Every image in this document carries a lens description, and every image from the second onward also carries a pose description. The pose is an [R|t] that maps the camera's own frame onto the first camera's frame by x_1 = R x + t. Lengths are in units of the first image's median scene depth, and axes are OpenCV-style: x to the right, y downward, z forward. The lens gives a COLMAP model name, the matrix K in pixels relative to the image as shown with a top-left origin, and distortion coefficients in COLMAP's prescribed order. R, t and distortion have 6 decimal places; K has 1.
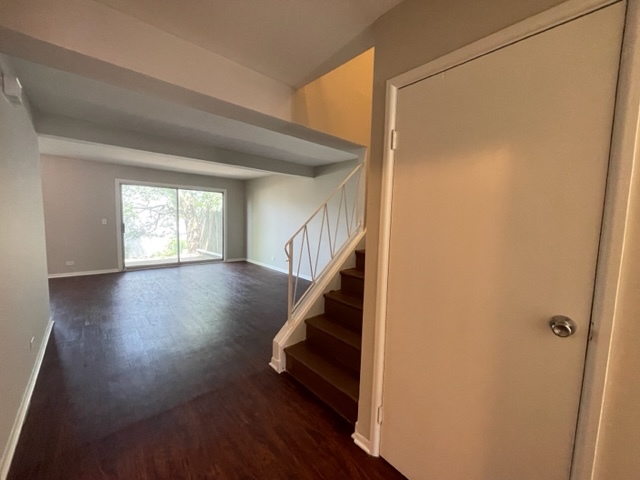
lens RADIAL K [[258.8, 0, 316.9], [0, 258.8, 240.0], [0, 0, 1]] dist [0.003208, -0.000048]
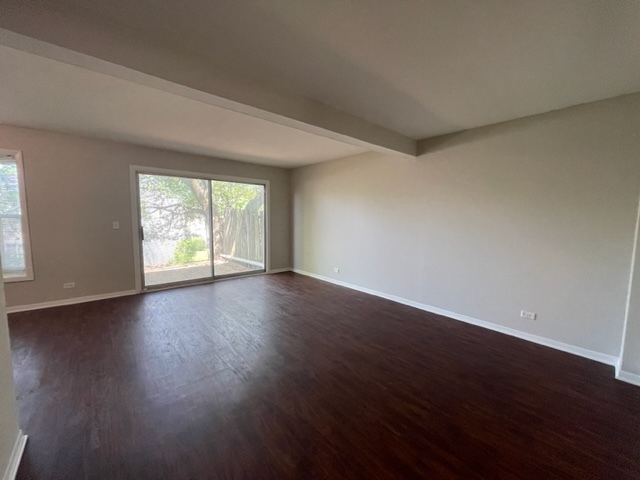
lens RADIAL K [[258.8, 0, 318.8], [0, 258.8, 239.3], [0, 0, 1]] dist [0.003208, -0.000048]
pose [[0.999837, -0.015628, -0.009009, -0.197009], [0.015667, 0.999868, 0.004259, -0.020151], [0.008941, -0.004399, 0.999950, 0.224167]]
